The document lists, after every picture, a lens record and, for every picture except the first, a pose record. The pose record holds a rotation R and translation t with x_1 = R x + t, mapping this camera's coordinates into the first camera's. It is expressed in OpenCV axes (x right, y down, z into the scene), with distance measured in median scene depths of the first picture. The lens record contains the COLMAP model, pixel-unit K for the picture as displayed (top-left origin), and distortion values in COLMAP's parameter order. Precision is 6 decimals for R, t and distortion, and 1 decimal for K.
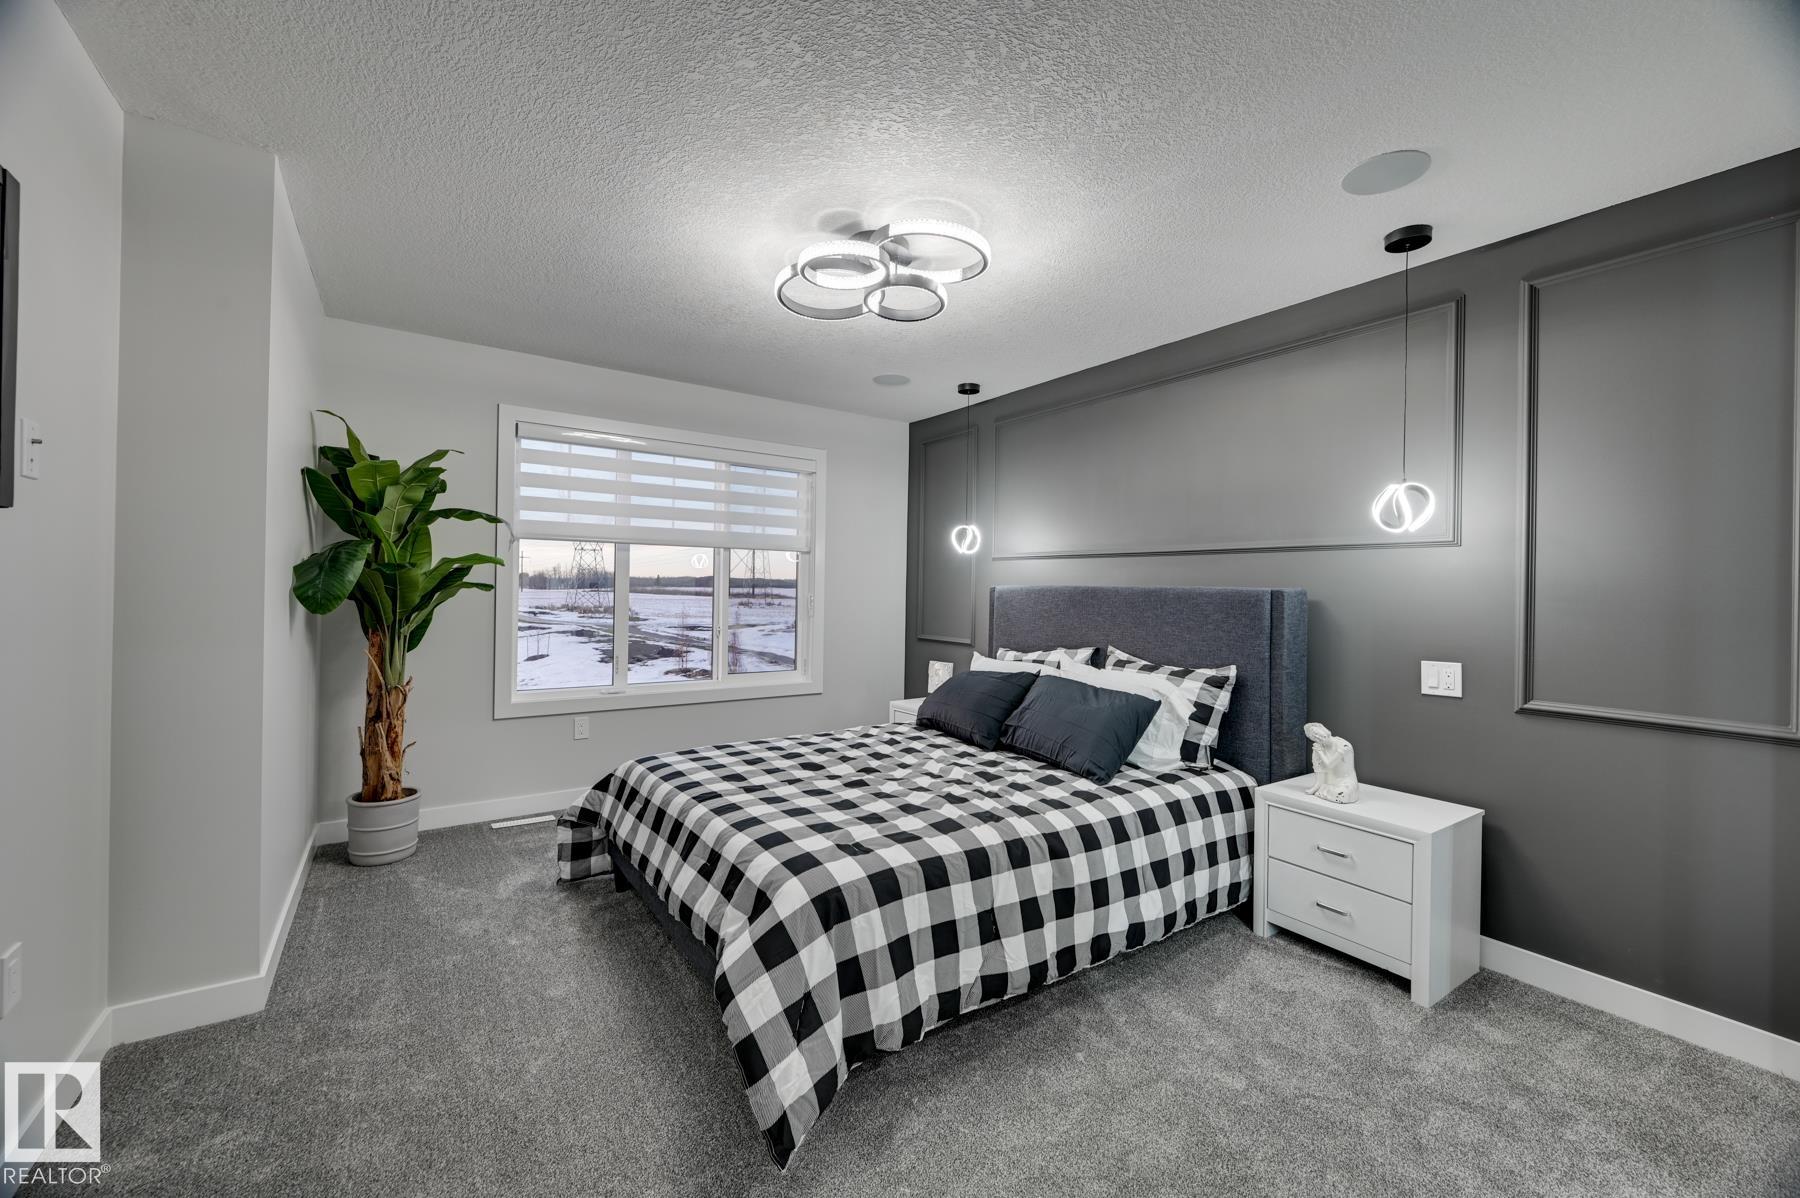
lens RADIAL K [[718.8, 0, 901.0], [0, 718.8, 584.5], [0, 0, 1]] dist [-0.003586, 0.001384]
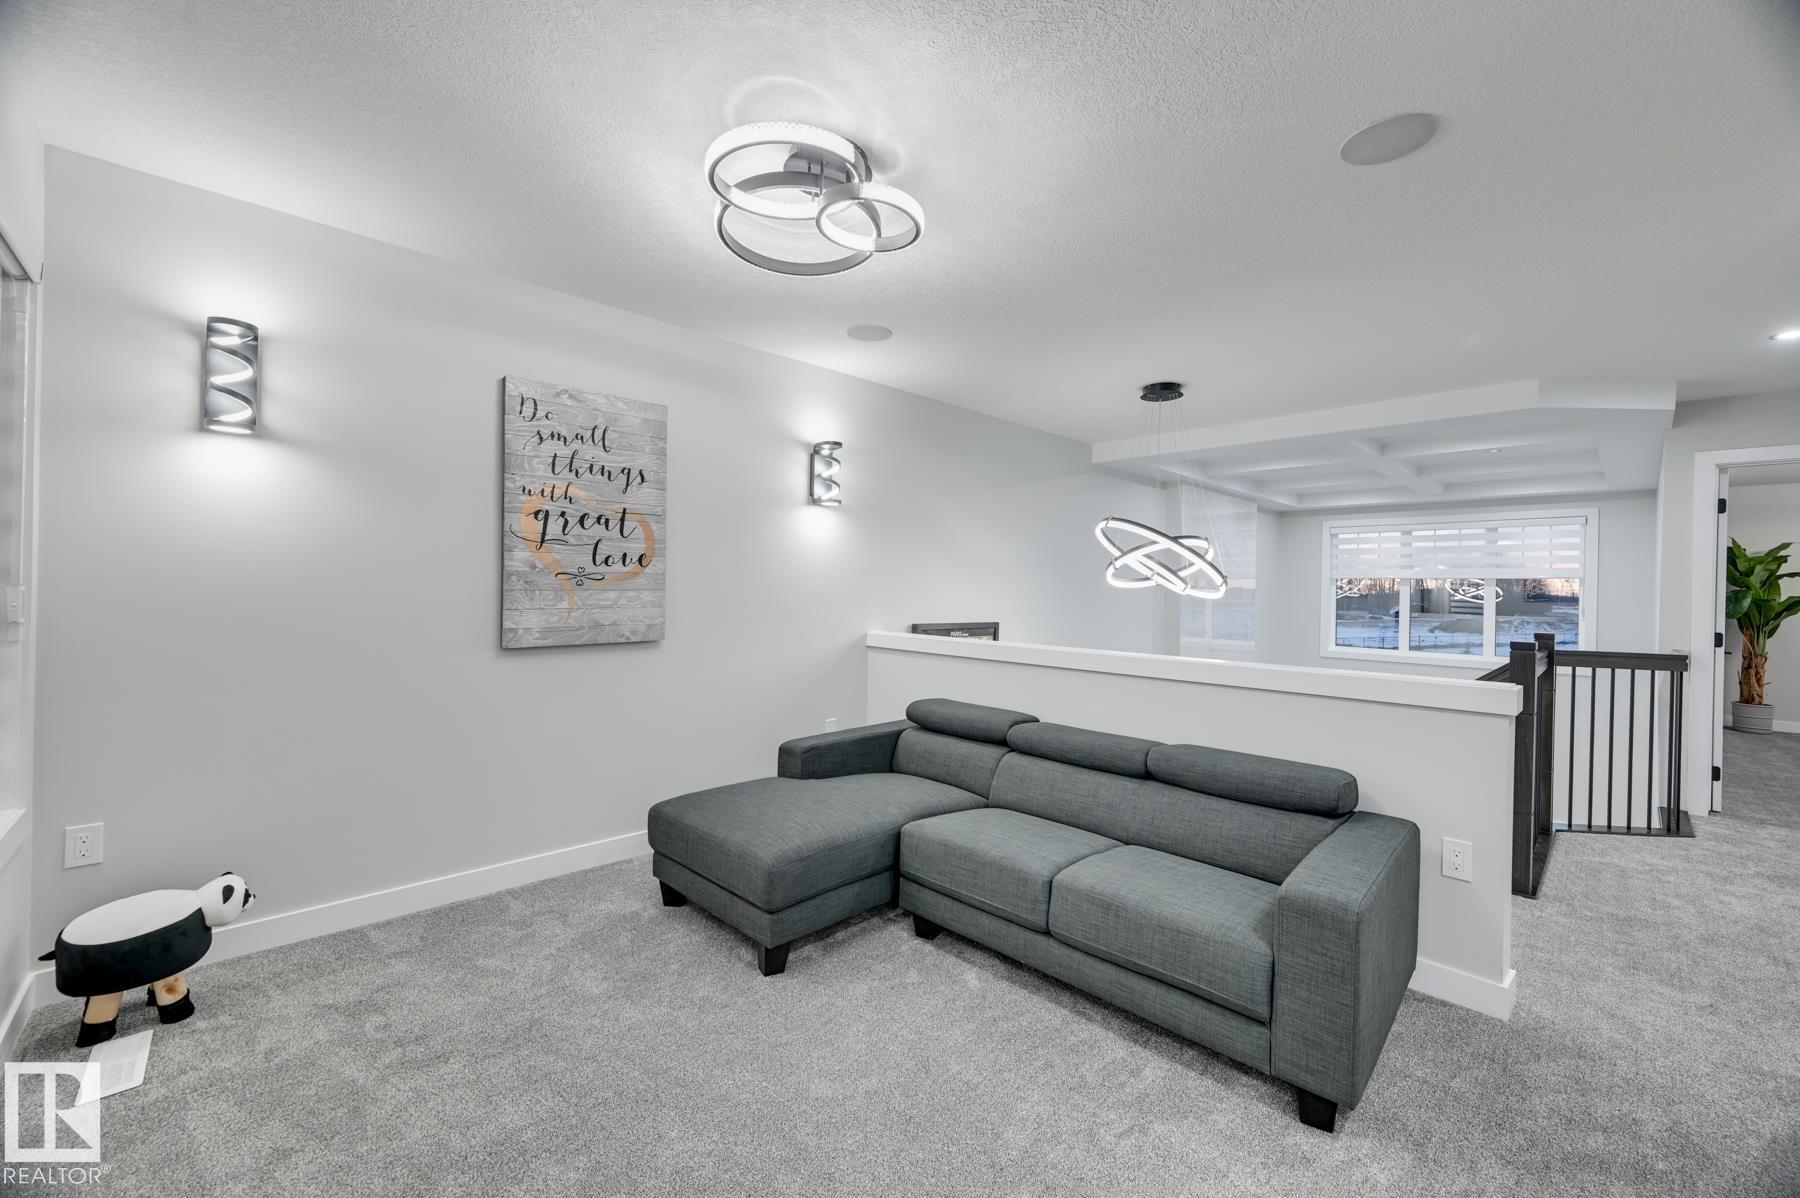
lens RADIAL K [[718.8, 0, 894.4], [0, 718.8, 593.2], [0, 0, 1]] dist [-0.003586, 0.001384]
pose [[0.166402, -0.010548, -0.986002, 1.025598], [-0.014817, 0.999803, -0.013197, 0.021587], [0.985947, 0.016806, 0.166213, -1.985171]]
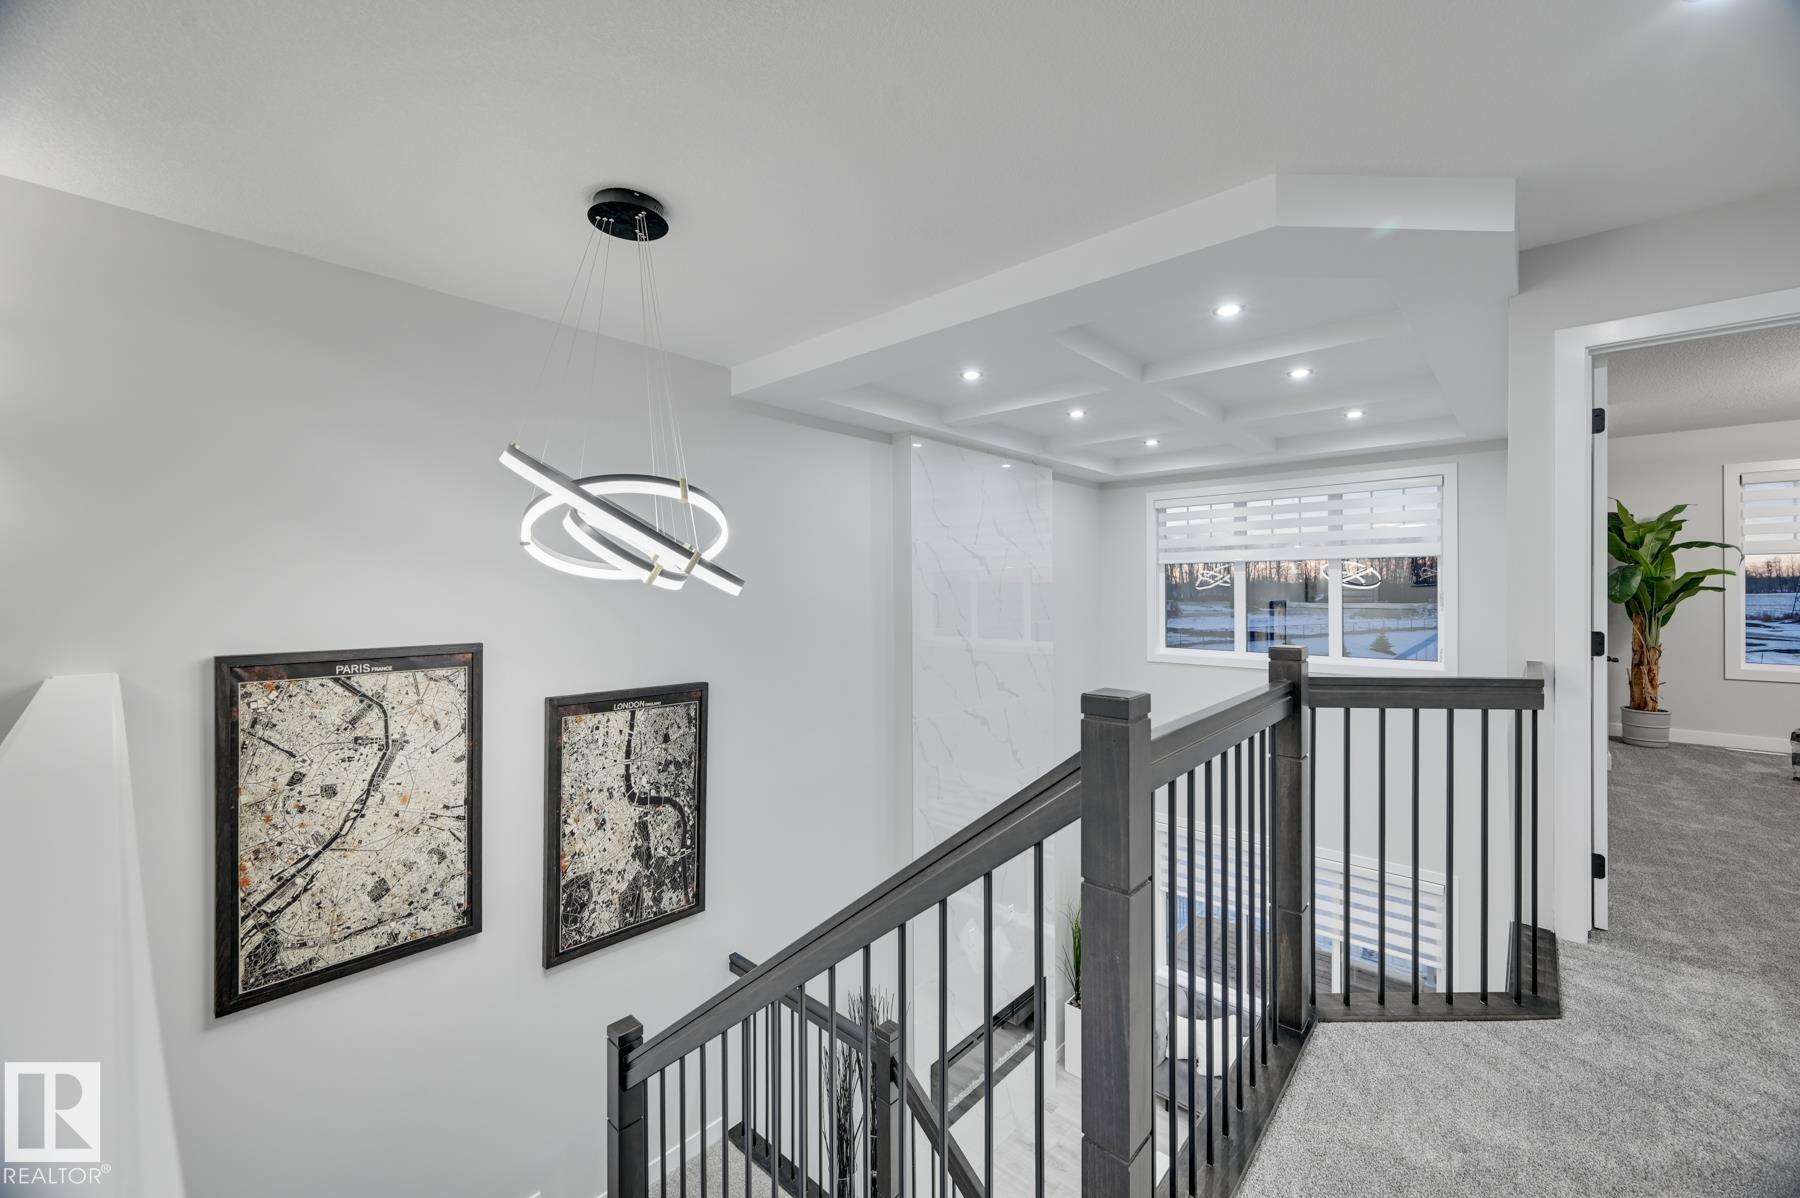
lens RADIAL K [[718.8, 0, 897.2], [0, 718.8, 593.9], [0, 0, 1]] dist [-0.003586, 0.001384]
pose [[0.237936, -0.013201, -0.971191, 0.548232], [0.010542, 0.999884, -0.011008, 0.012467], [0.971224, -0.007619, 0.238048, -1.185757]]
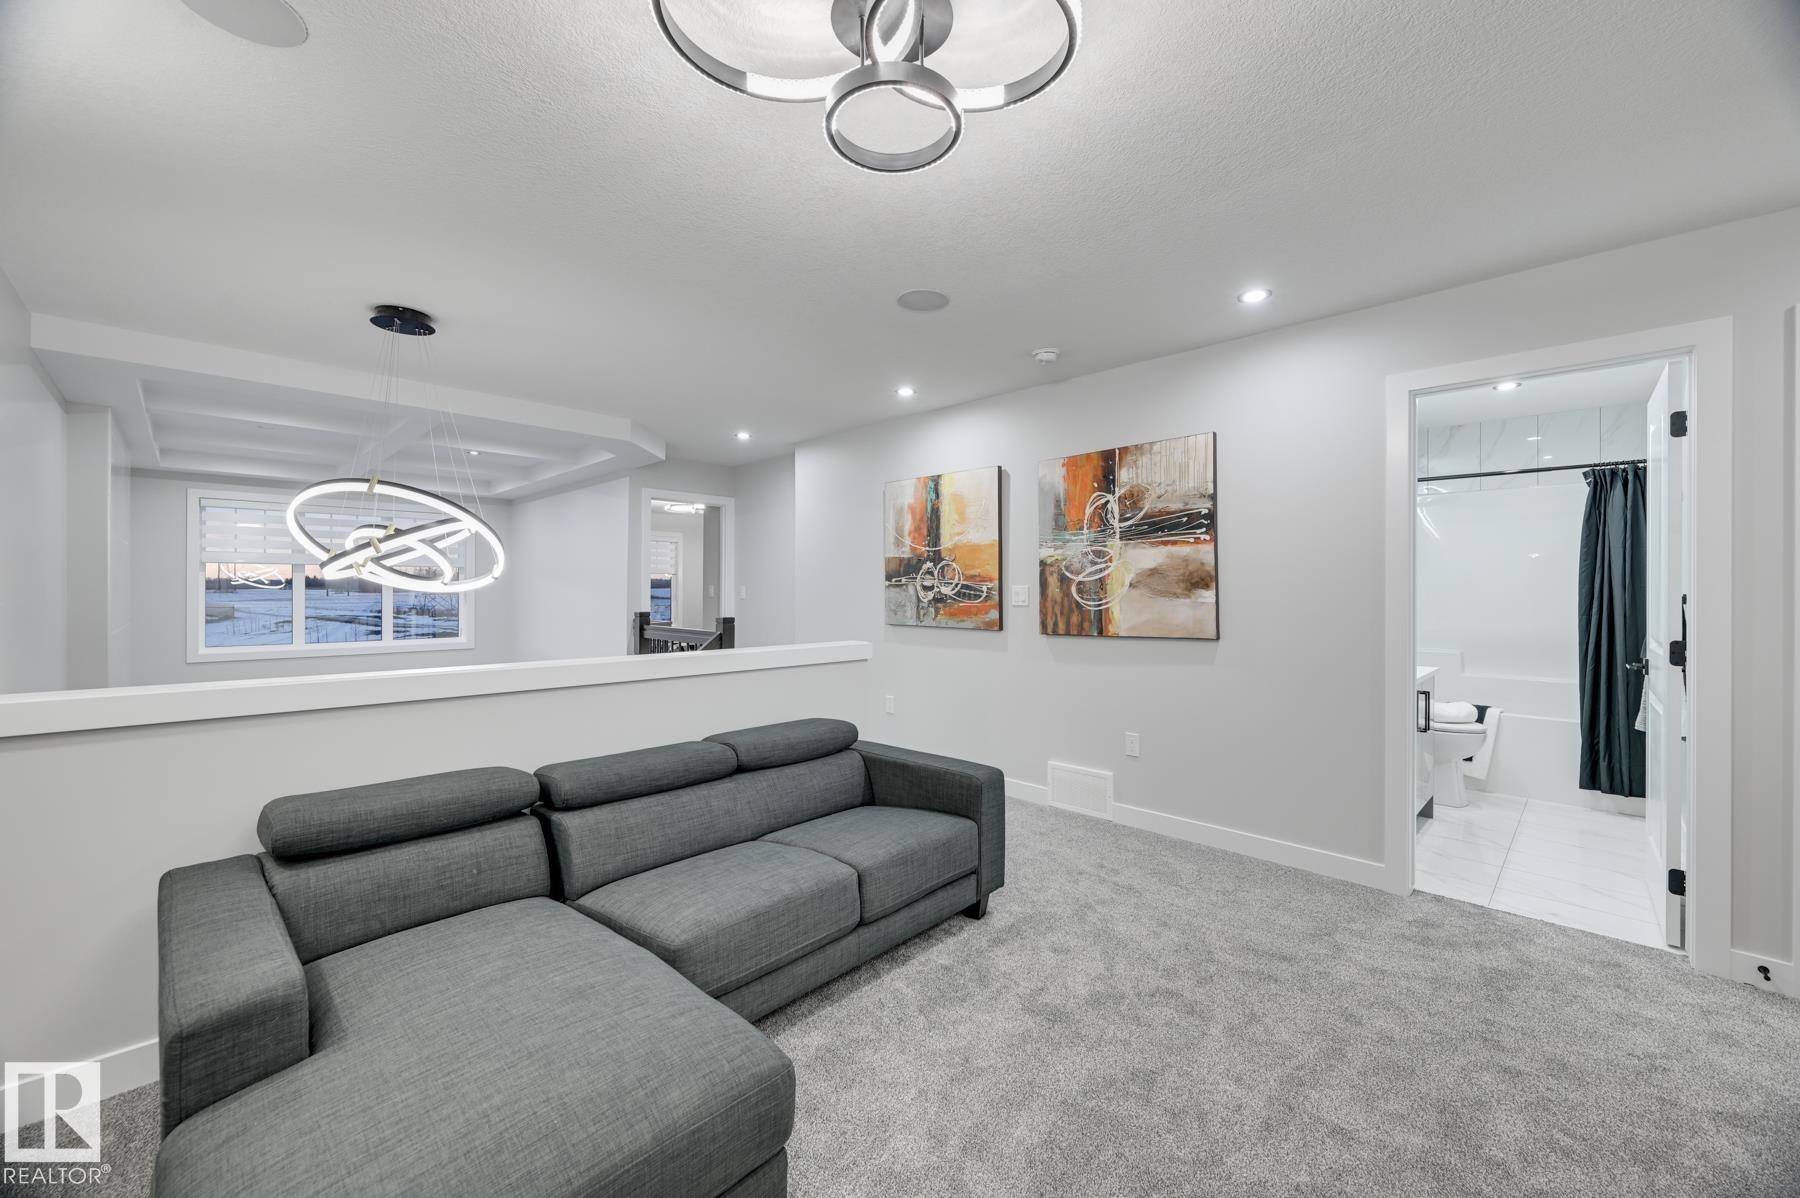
lens RADIAL K [[718.8, 0, 903.9], [0, 718.8, 592.3], [0, 0, 1]] dist [-0.003586, 0.001384]
pose [[0.977995, -0.016061, 0.208007, 0.218789], [0.014334, 0.999849, 0.009805, 0.002929], [-0.208133, -0.006608, 0.978078, -2.443961]]
